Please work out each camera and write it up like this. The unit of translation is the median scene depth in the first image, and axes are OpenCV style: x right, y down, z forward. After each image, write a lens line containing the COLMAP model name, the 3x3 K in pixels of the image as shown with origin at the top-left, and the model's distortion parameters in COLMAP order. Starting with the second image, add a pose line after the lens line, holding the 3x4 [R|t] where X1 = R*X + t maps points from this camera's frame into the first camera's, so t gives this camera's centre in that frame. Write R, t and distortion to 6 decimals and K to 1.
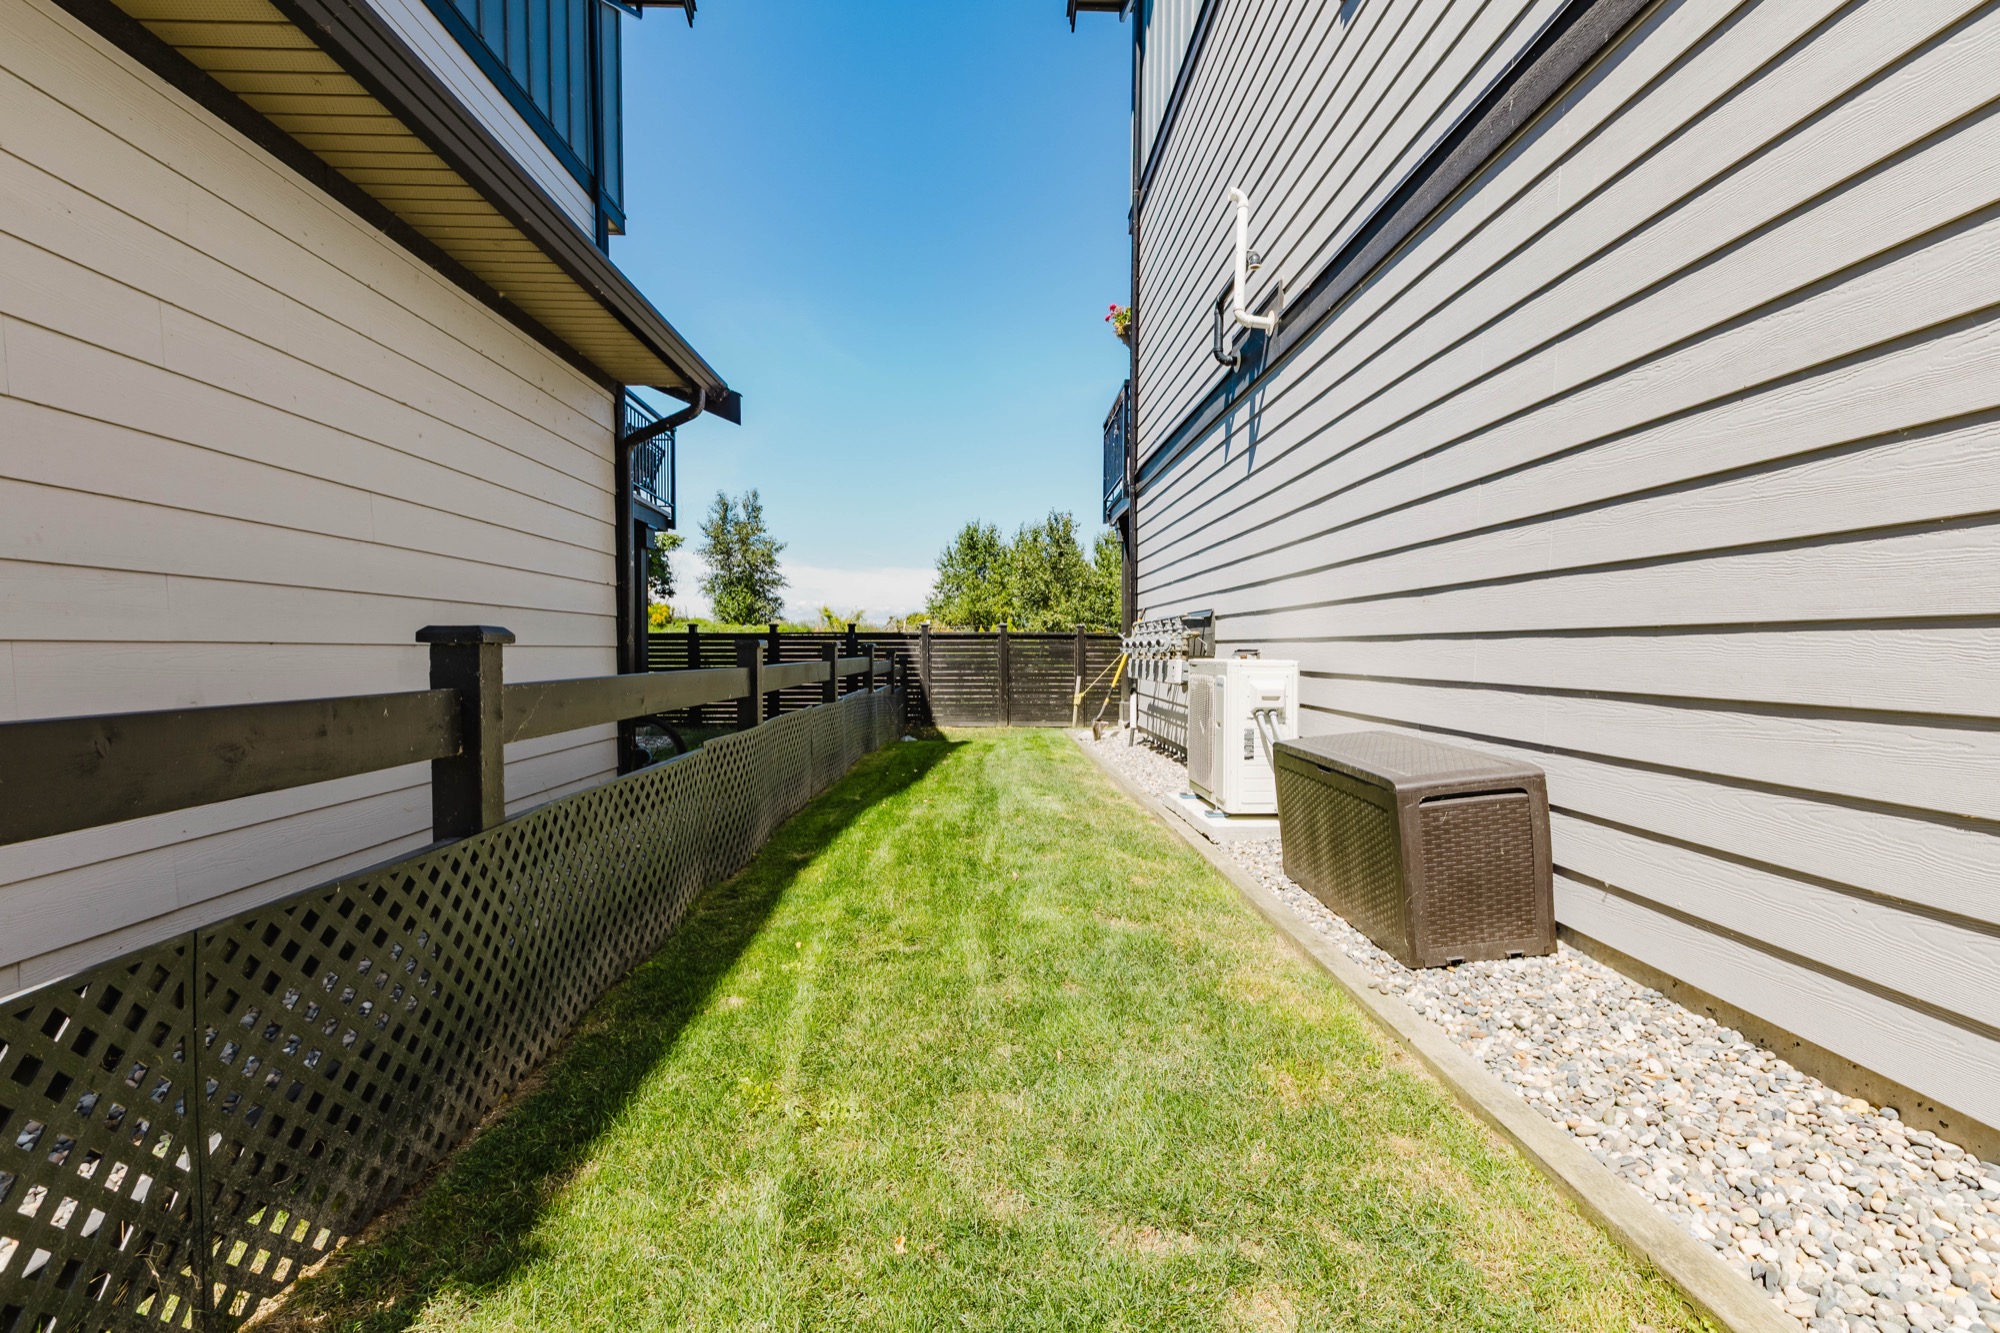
lens RADIAL K [[926.7, 0, 1007.6], [0, 926.7, 675.9], [0, 0, 1]] dist [-0.000142, -0.000061]
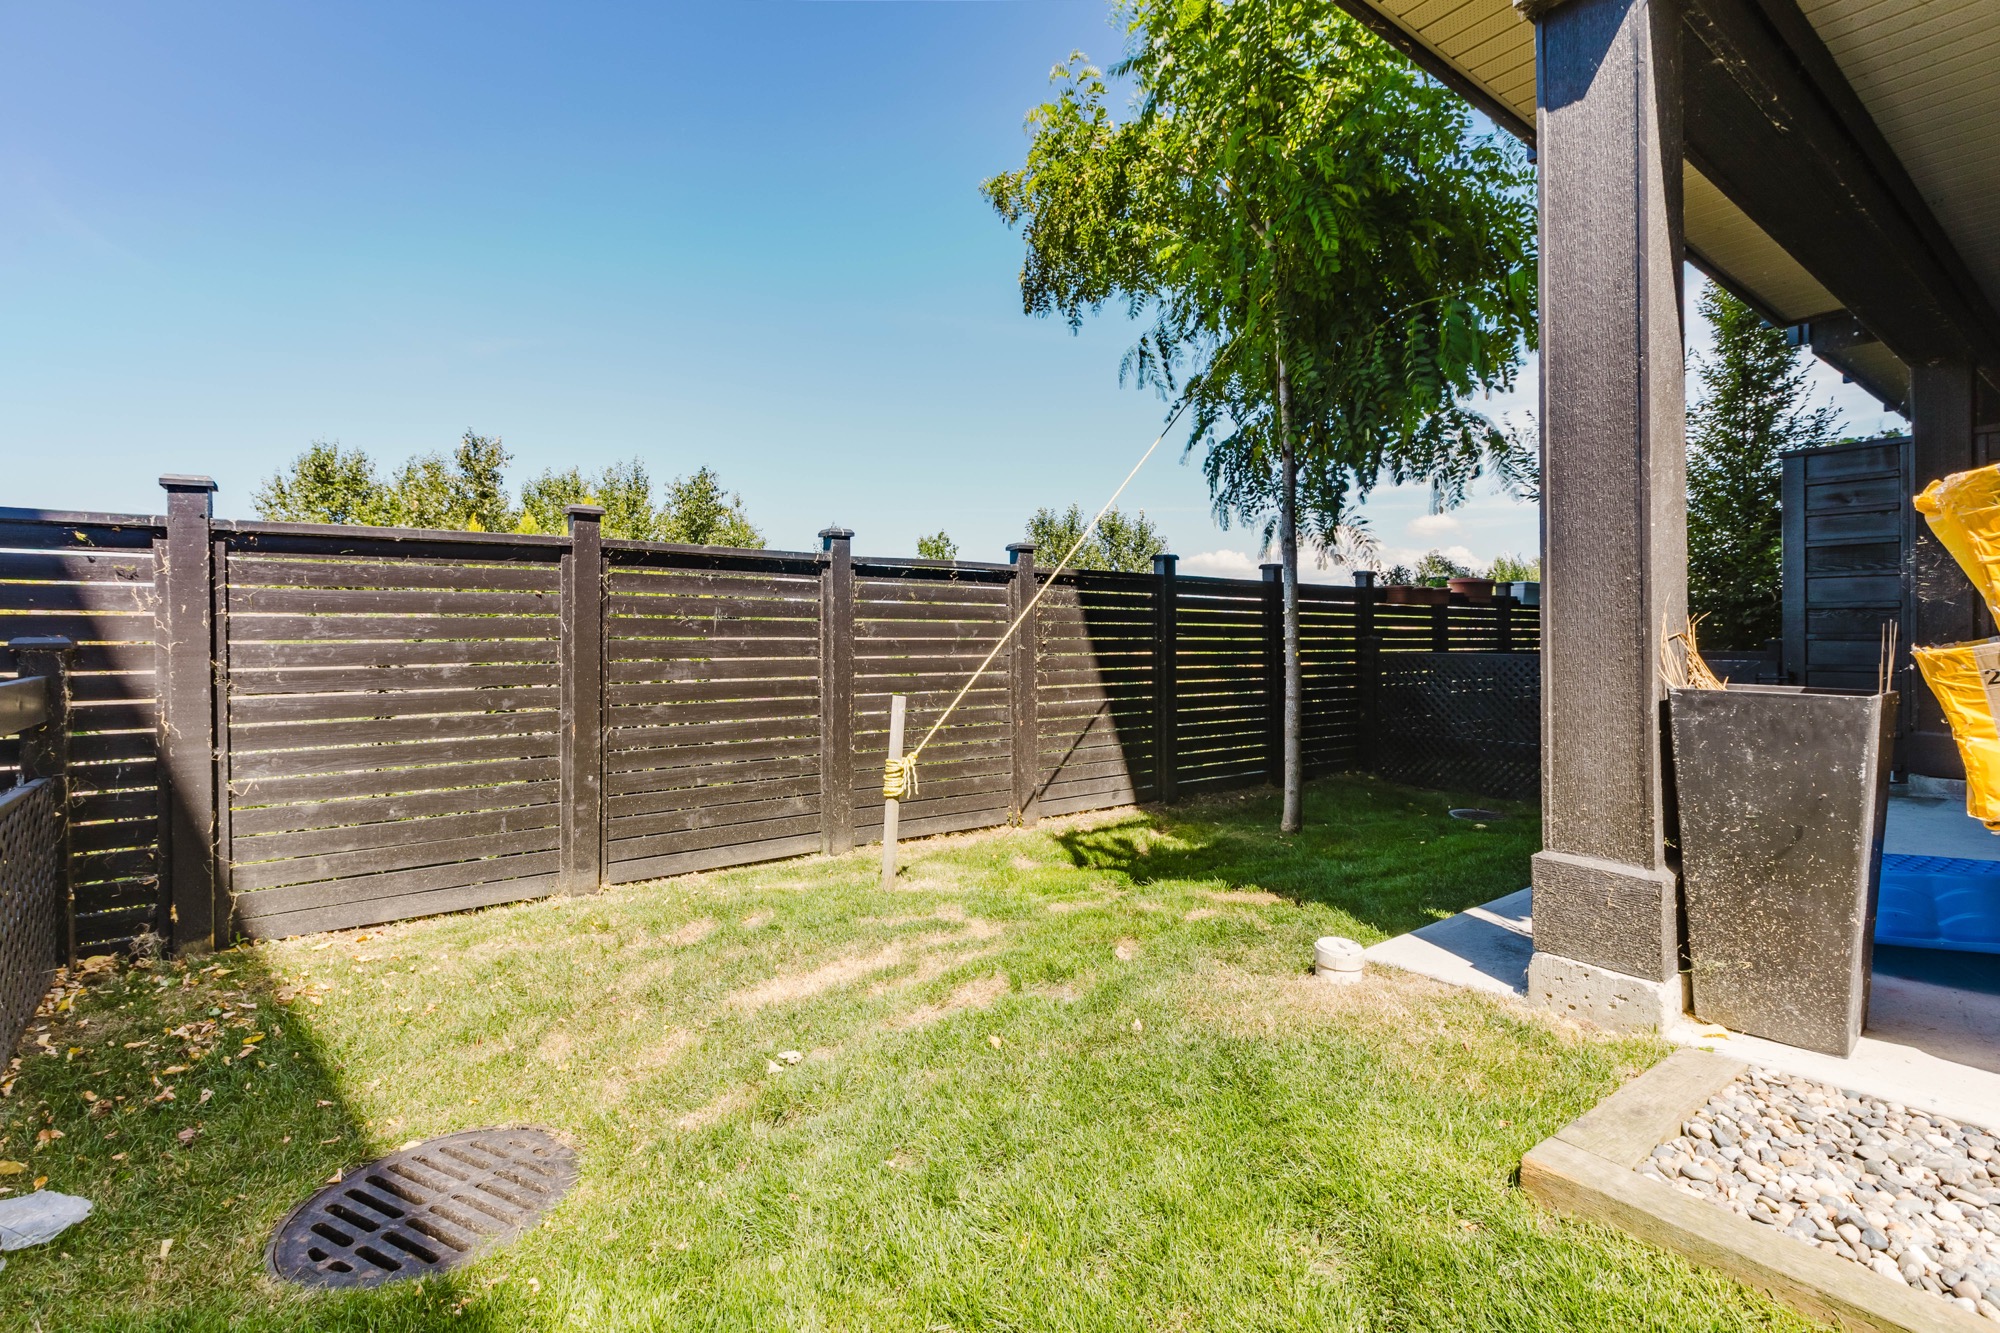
lens RADIAL K [[902.4, 0, 1020.5], [0, 902.4, 648.9], [0, 0, 1]] dist [0.001757, 0.000291]
pose [[0.811140, -0.011117, 0.584746, -0.014803], [0.016724, 0.999851, -0.004190, -0.003254], [-0.584612, 0.013178, 0.811206, 0.194955]]
